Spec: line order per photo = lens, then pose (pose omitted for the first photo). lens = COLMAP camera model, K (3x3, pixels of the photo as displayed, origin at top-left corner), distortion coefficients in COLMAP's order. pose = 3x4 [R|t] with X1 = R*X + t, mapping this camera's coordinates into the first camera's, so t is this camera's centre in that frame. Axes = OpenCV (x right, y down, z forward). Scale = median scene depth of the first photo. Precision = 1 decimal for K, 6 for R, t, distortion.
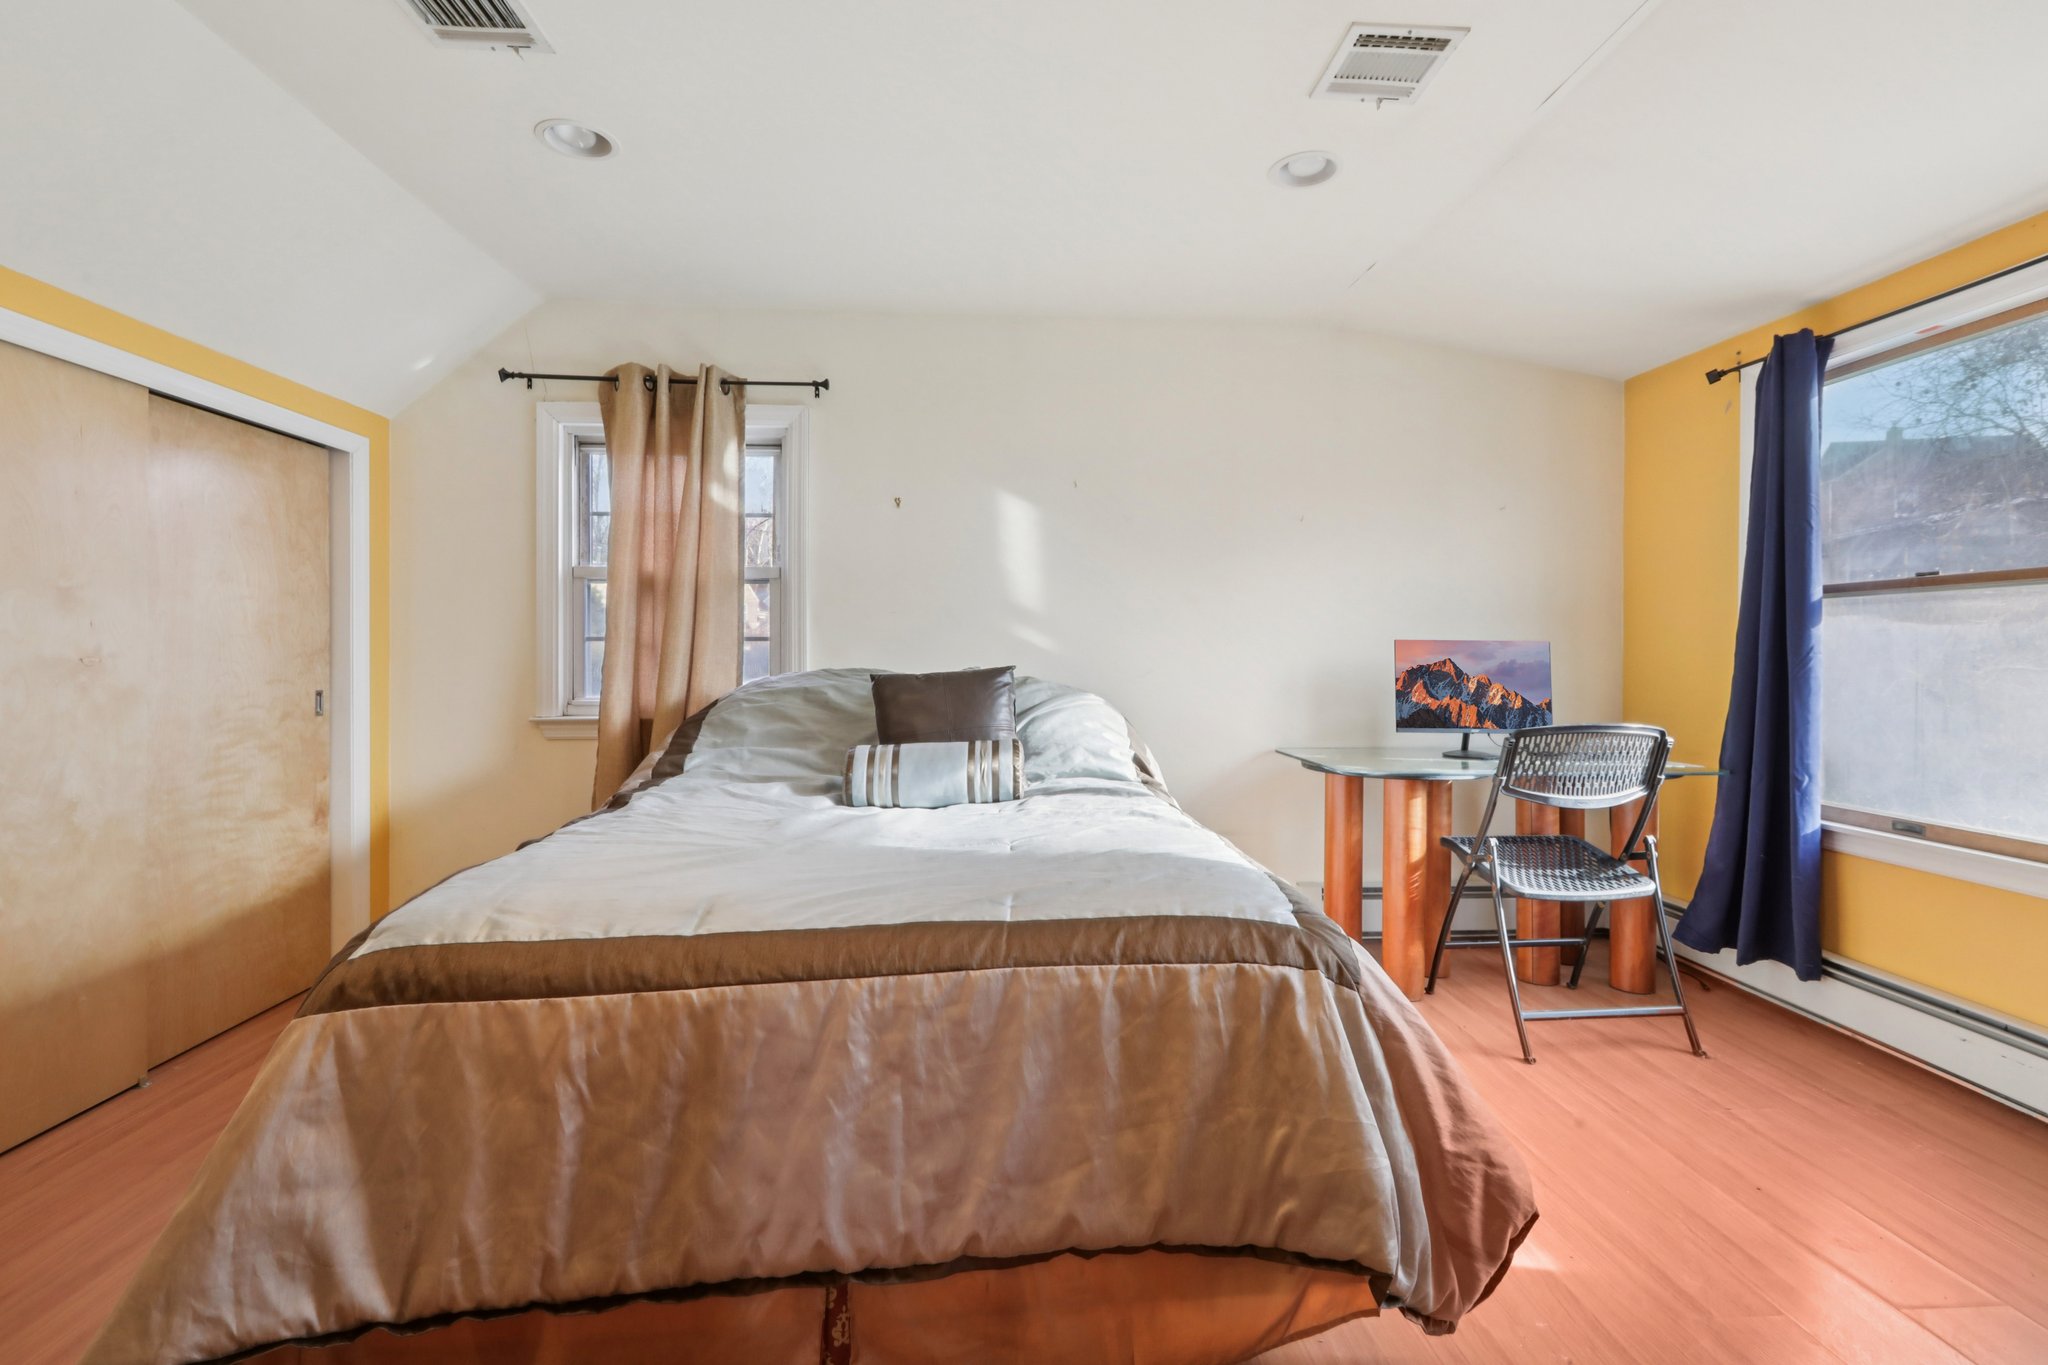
lens RADIAL K [[919.9, 0, 1026.1], [0, 919.9, 656.5], [0, 0, 1]] dist [0.001371, 0.000330]
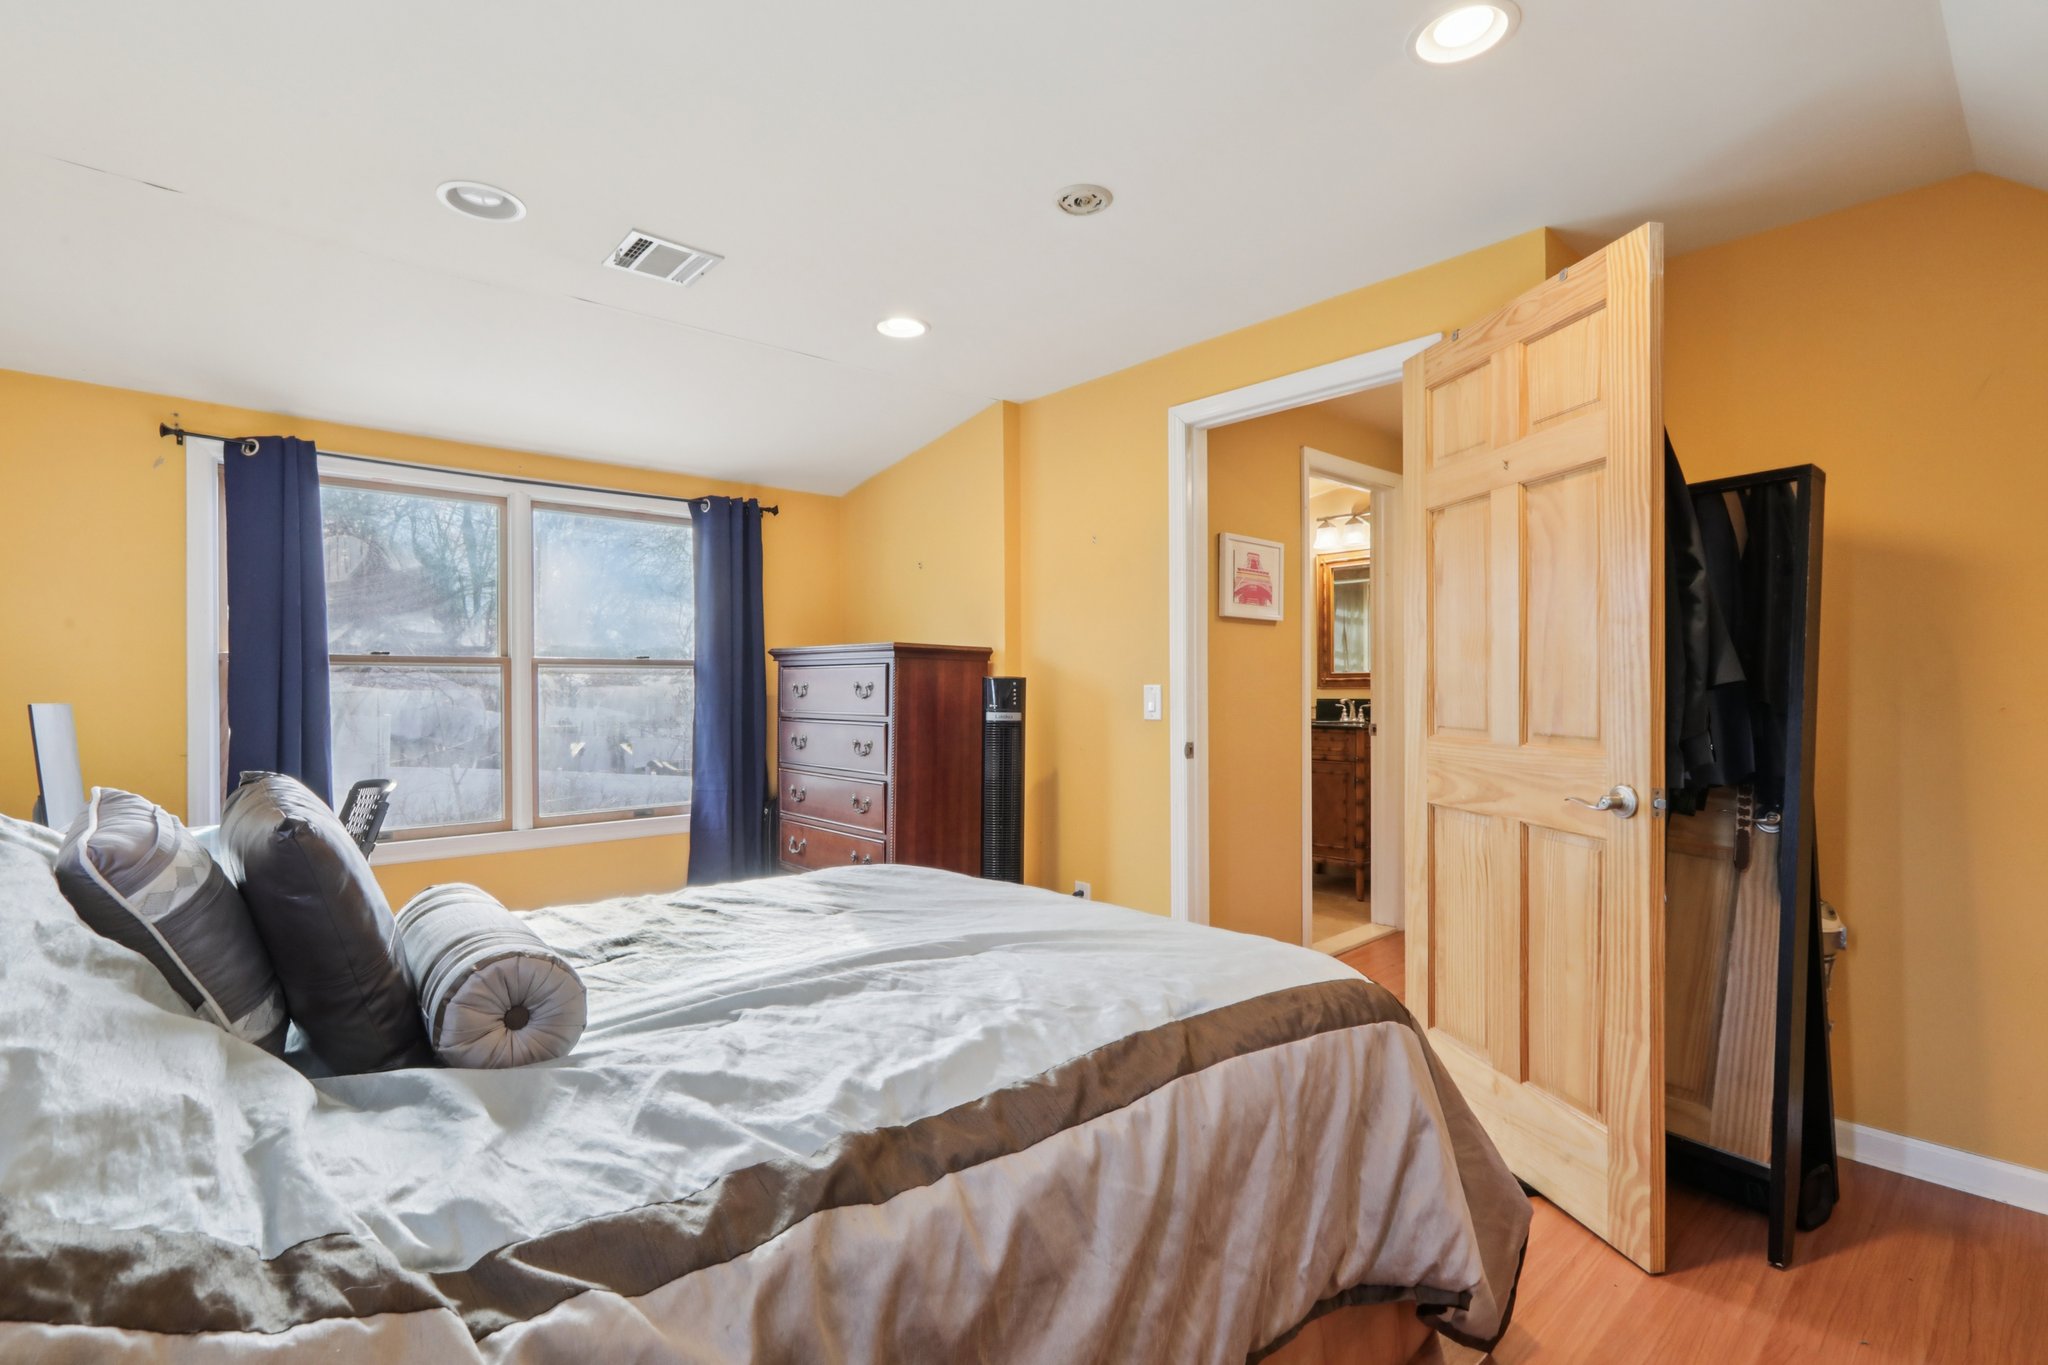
lens RADIAL K [[942.2, 0, 1024.0], [0, 942.2, 682.5], [0, 0, 1]] dist [0.000518, 0.000064]
pose [[-0.618310, 0.001891, 0.785932, -0.569764], [0.002485, 0.999997, -0.000451, -0.031340], [-0.785931, 0.001674, -0.618312, 0.846658]]
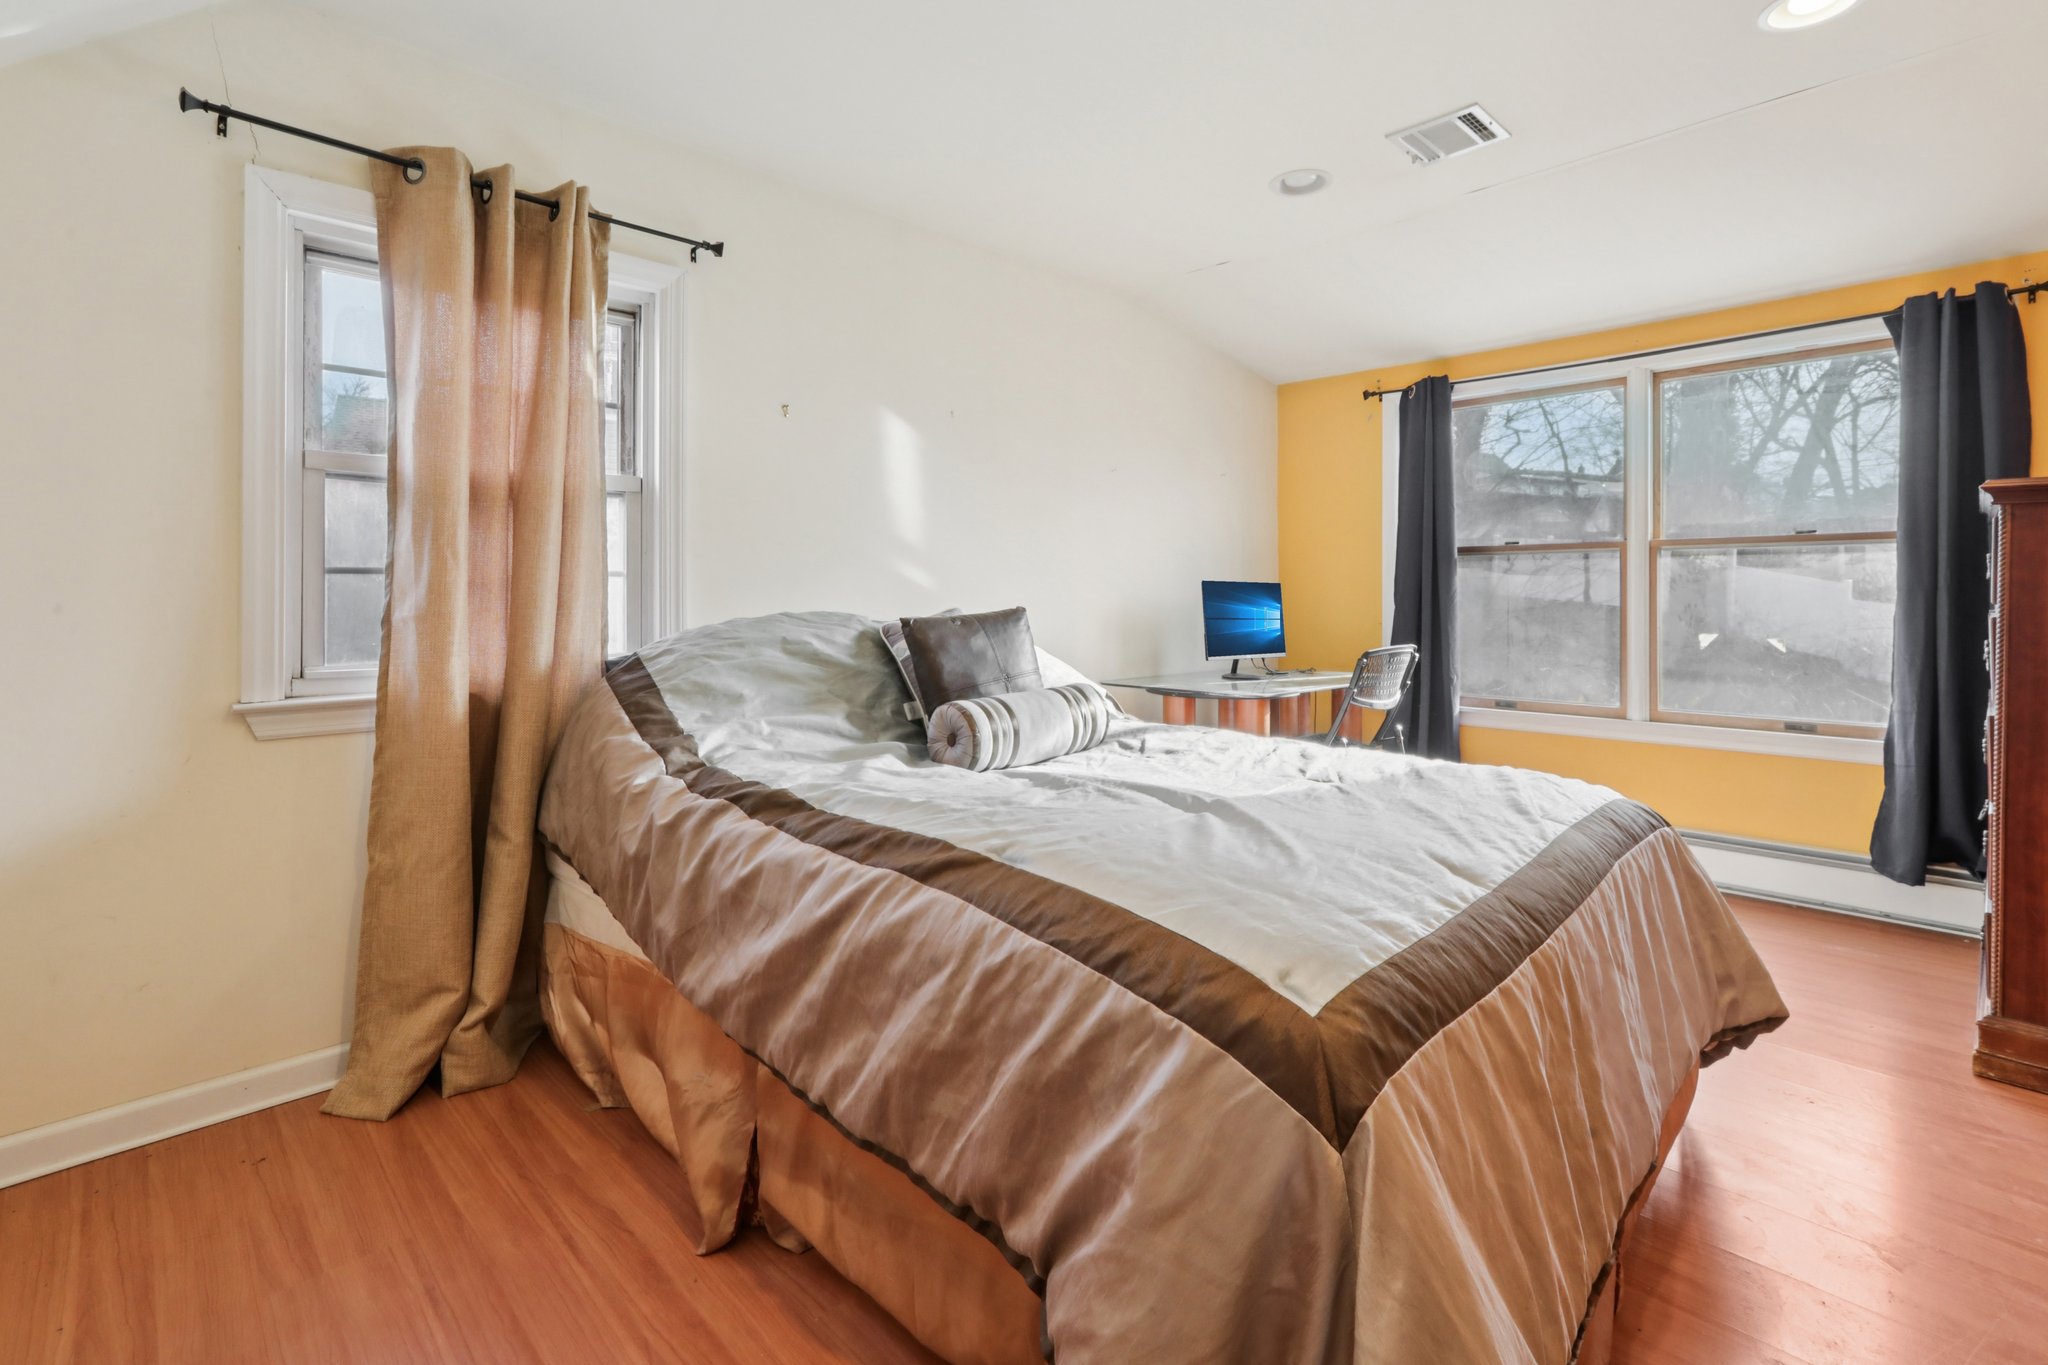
lens RADIAL K [[948.0, 0, 1020.0], [0, 948.0, 598.6], [0, 0, 1]] dist [0.001345, 0.000347]
pose [[0.763599, -0.004753, 0.645673, -0.551390], [0.002513, 0.999987, 0.004390, -0.002514], [-0.645686, -0.001730, 0.763601, 0.224813]]
